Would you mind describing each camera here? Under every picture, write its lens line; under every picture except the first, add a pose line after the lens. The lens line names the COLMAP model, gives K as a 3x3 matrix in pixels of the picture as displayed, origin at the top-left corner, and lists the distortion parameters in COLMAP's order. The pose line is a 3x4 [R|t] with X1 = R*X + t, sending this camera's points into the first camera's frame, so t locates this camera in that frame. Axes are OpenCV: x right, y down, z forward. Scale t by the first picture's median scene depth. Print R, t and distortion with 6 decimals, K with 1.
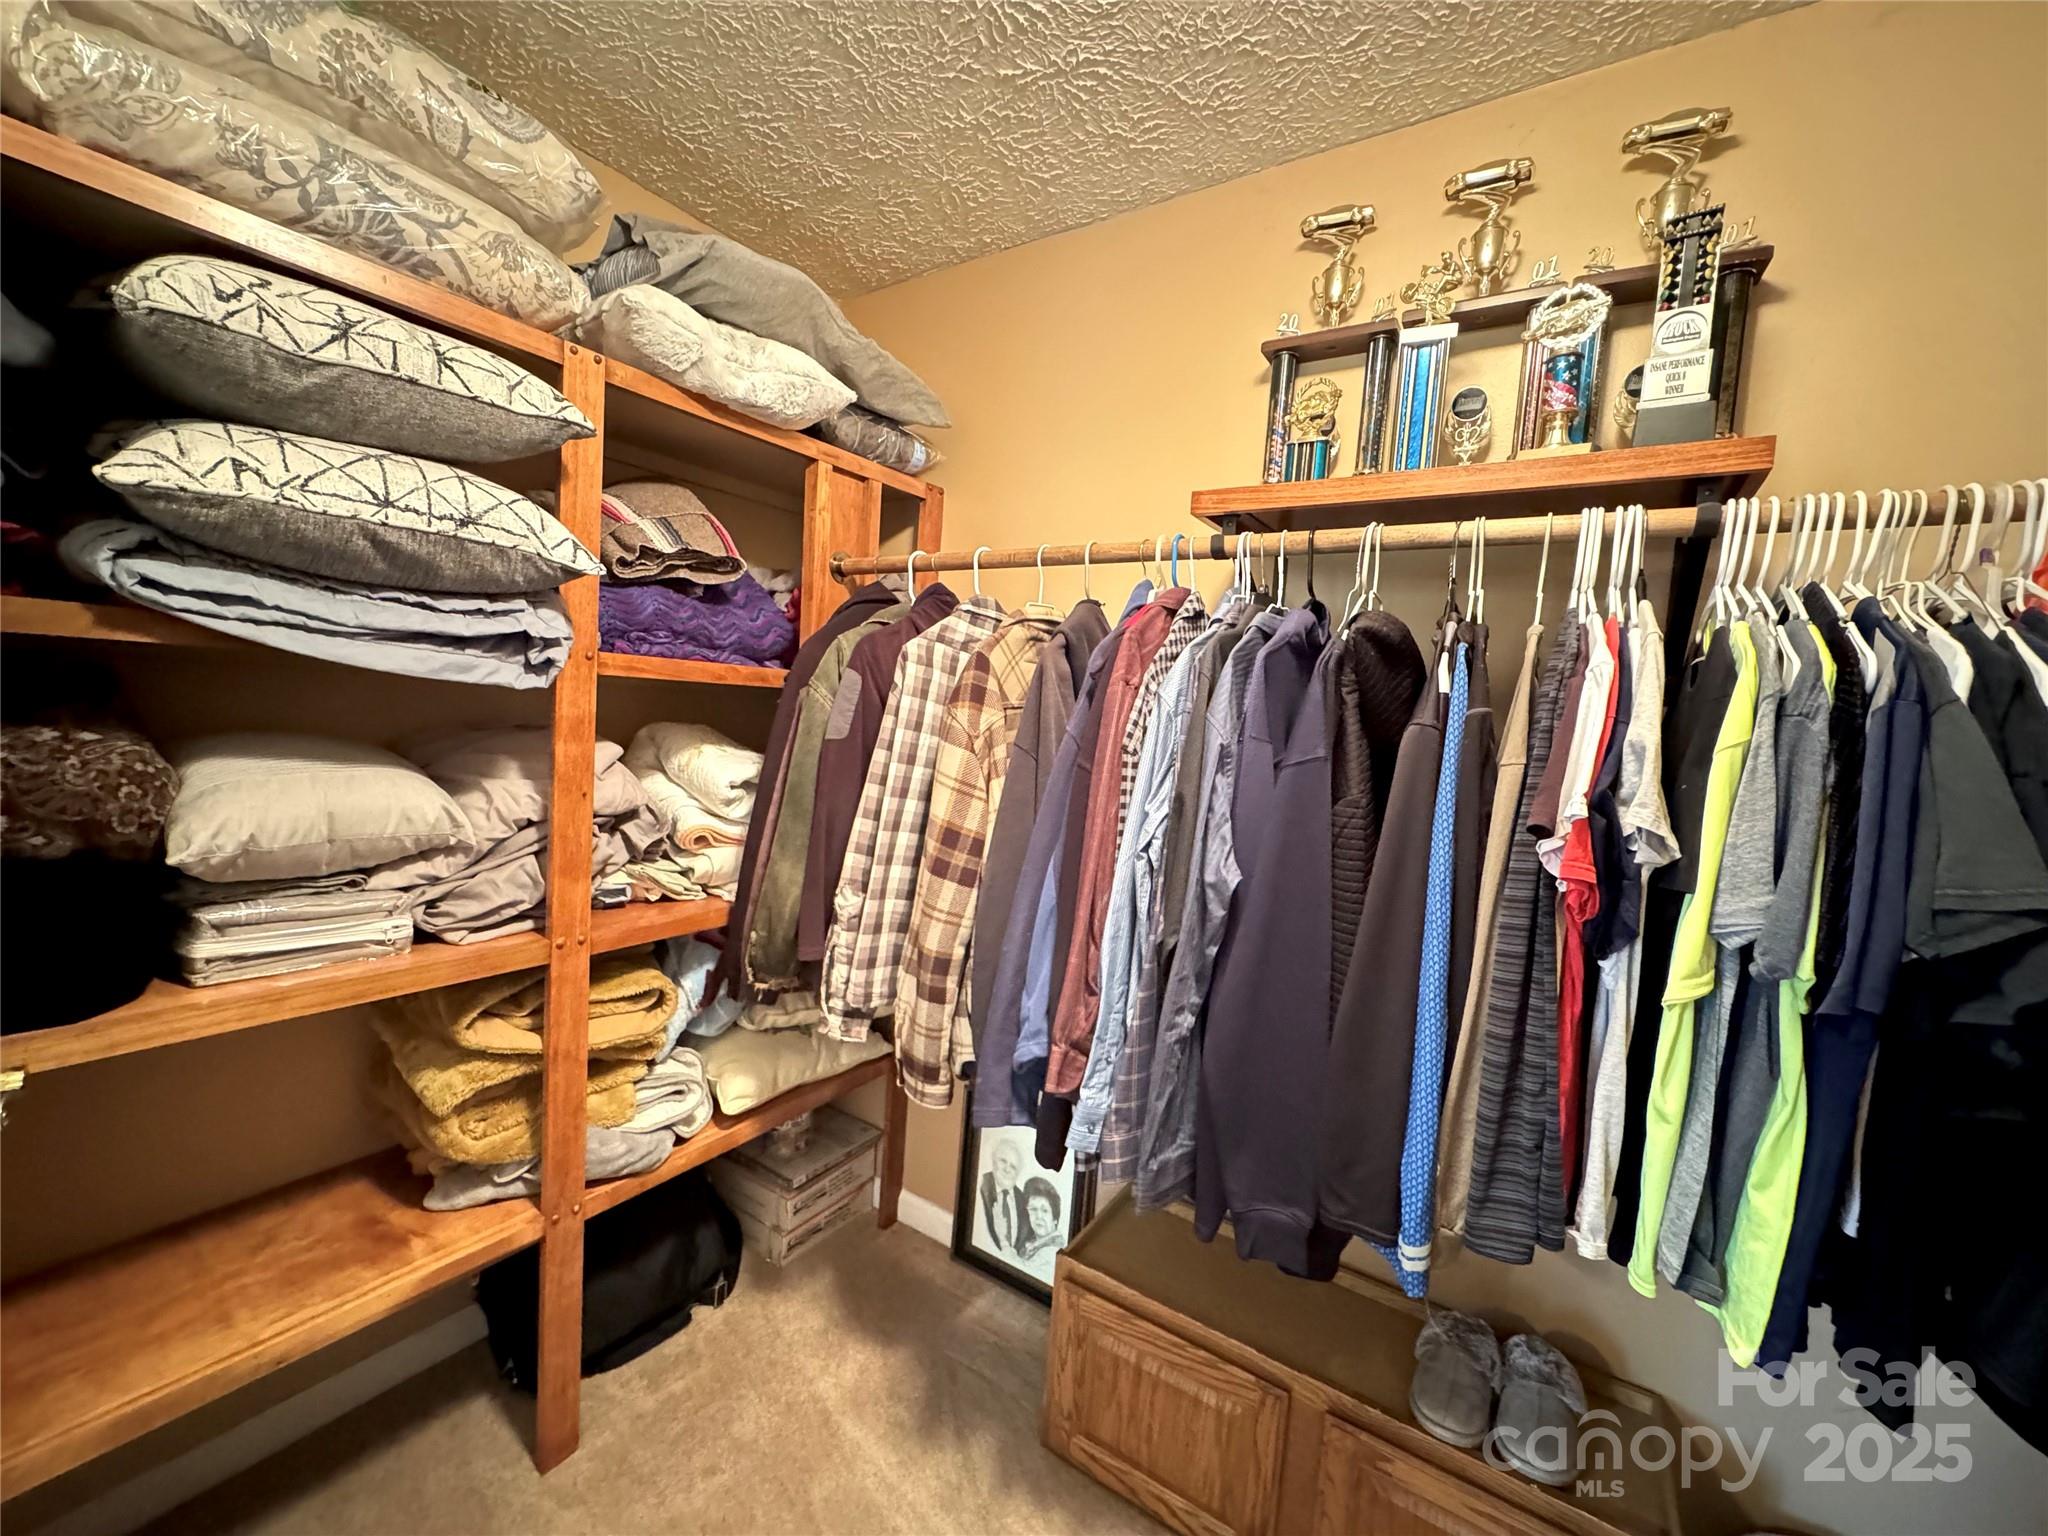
lens RADIAL K [[821.9, 0, 1026.2], [0, 821.9, 772.8], [0, 0, 1]] dist [-0.000214, 0.000023]
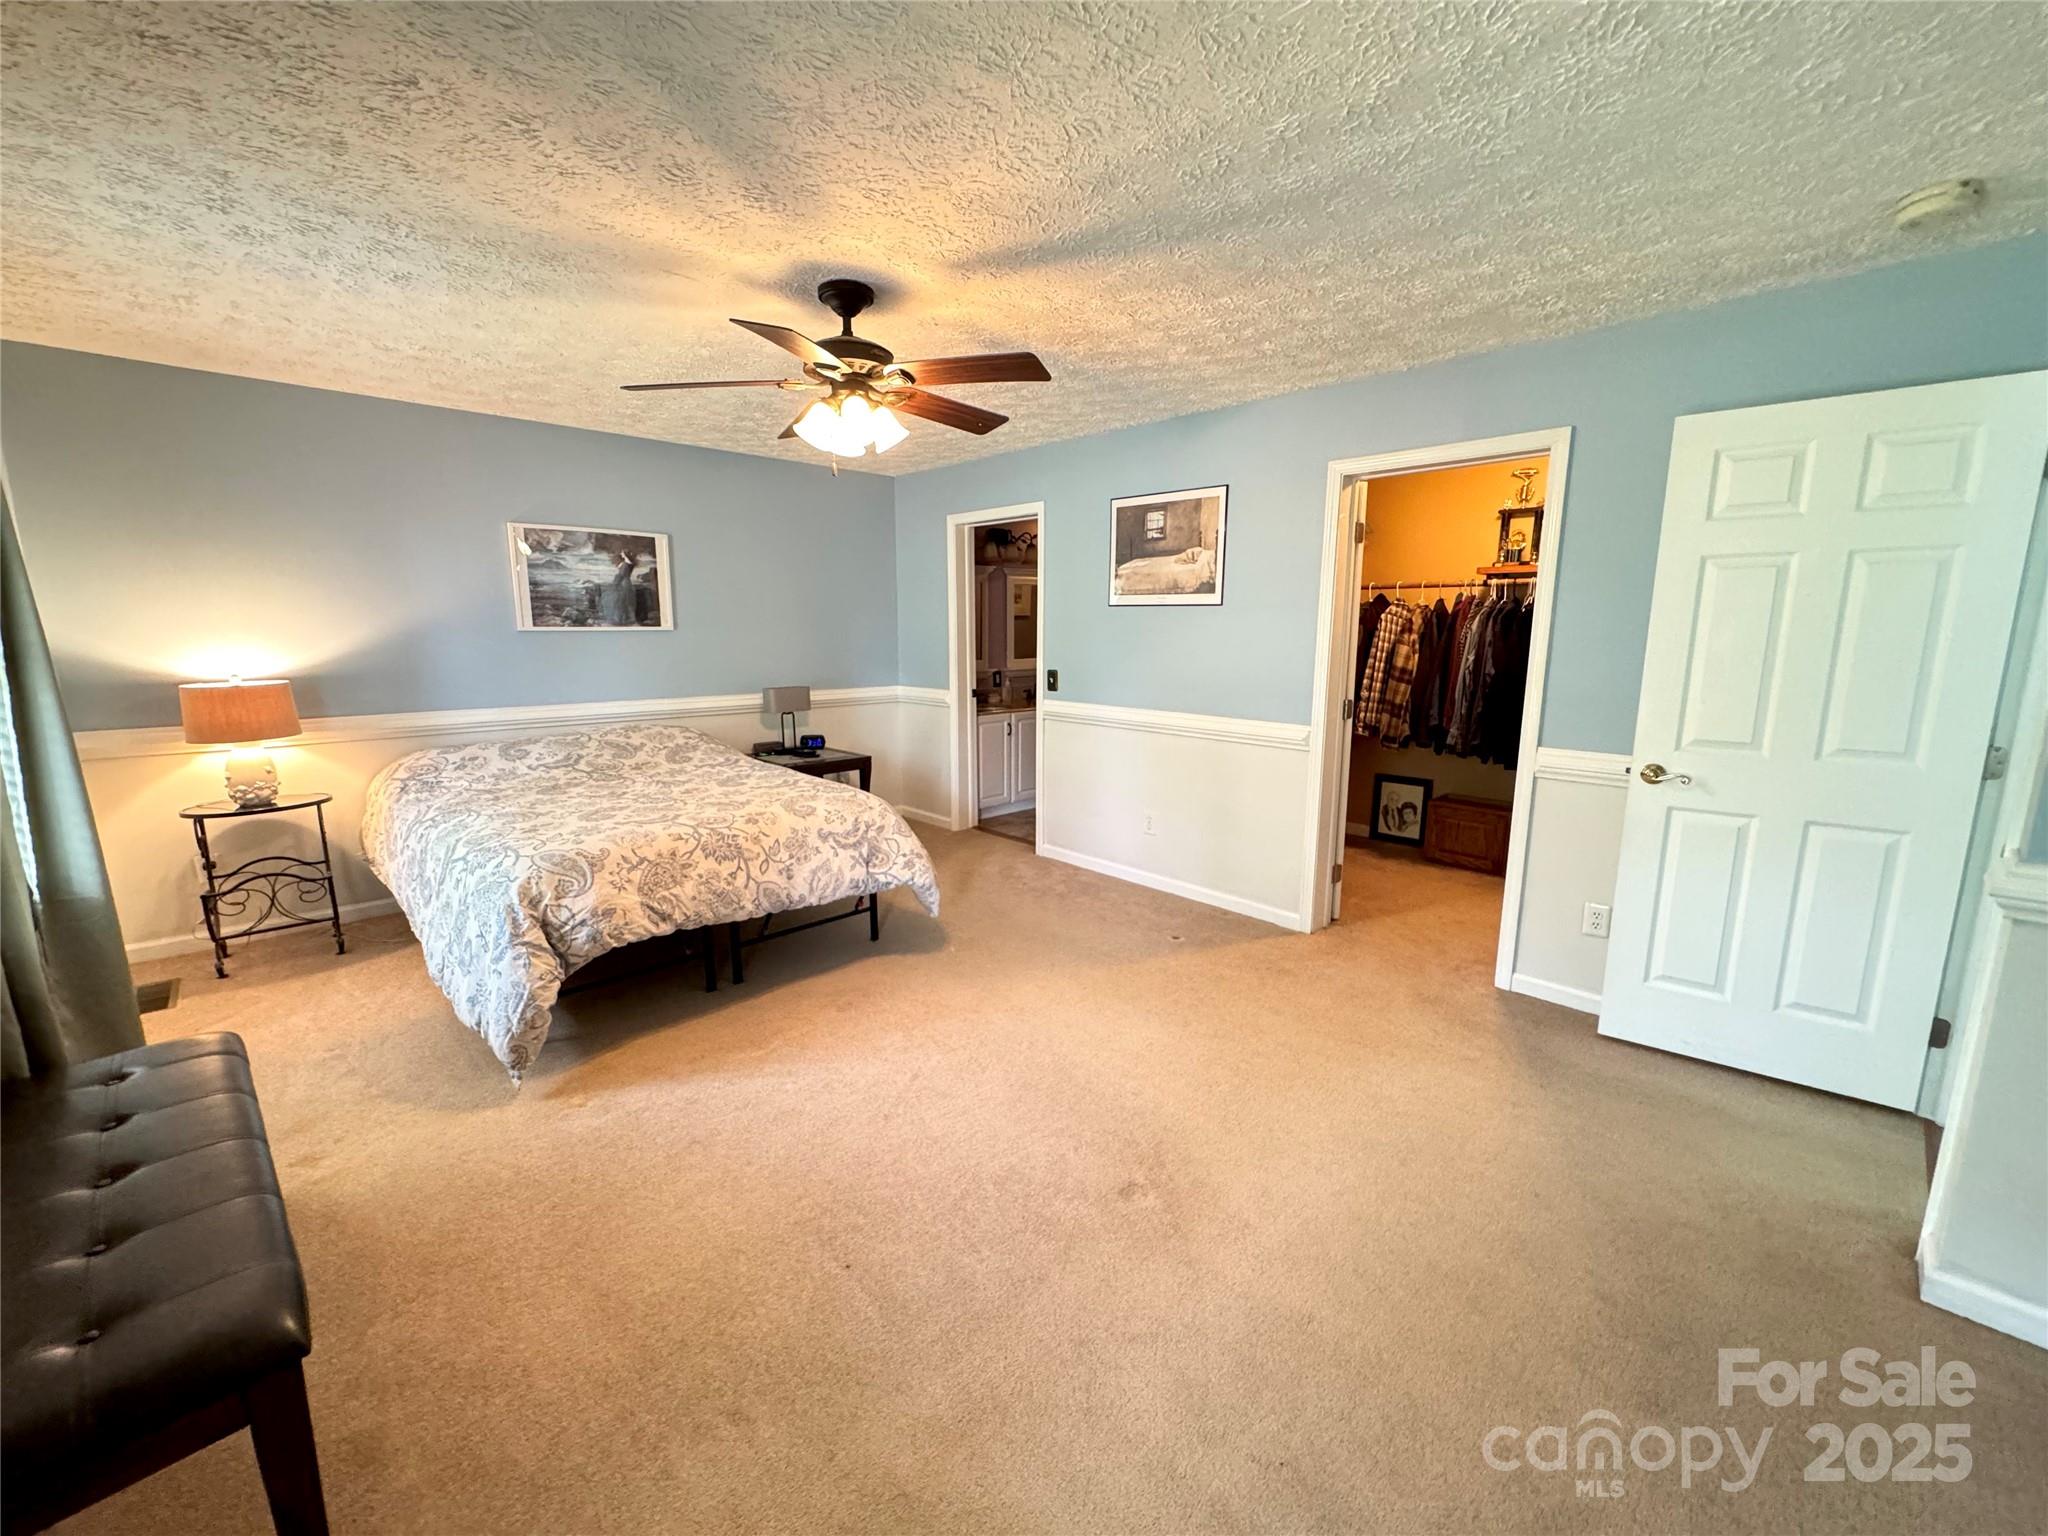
lens RADIAL K [[821.9, 0, 1026.3], [0, 821.9, 770.1], [0, 0, 1]] dist [-0.000214, 0.000023]
pose [[0.977158, -0.027928, -0.210673, -1.129118], [0.045798, 0.995708, 0.080430, 0.172589], [0.207522, -0.088241, 0.974242, -3.388690]]
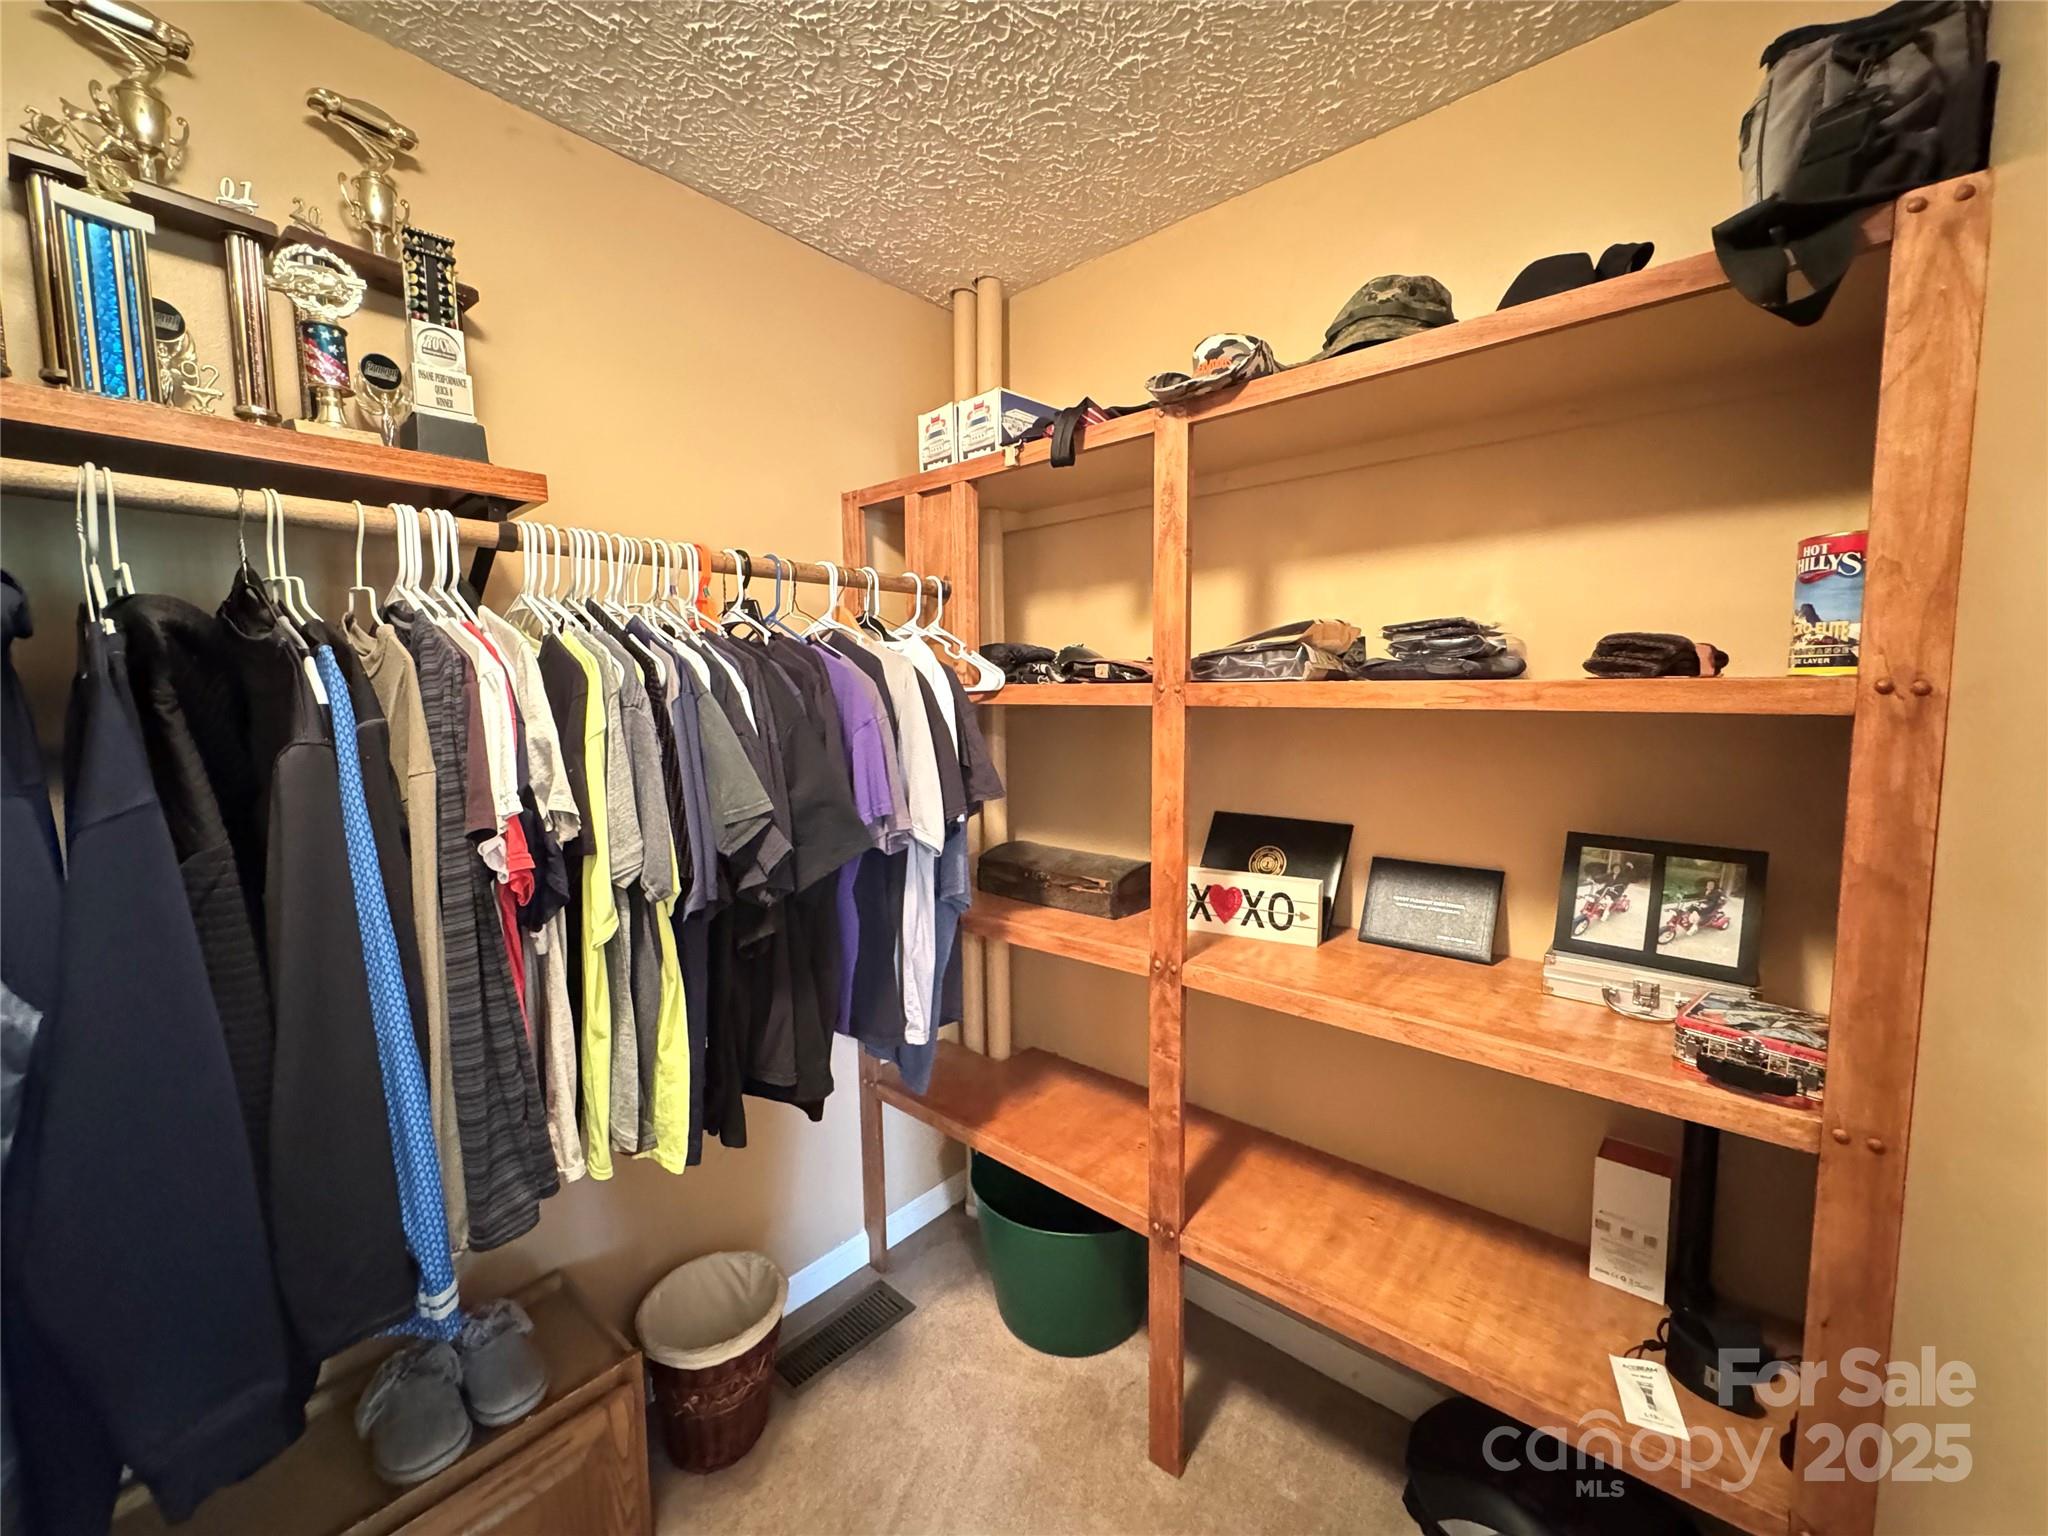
lens RADIAL K [[821.9, 0, 1029.6], [0, 821.9, 770.2], [0, 0, 1]] dist [-0.000214, 0.000023]
pose [[0.122143, -0.160050, 0.979523, -0.230990], [0.096784, 0.984130, 0.148735, -0.074969], [-0.987782, 0.076635, 0.135695, 0.129510]]
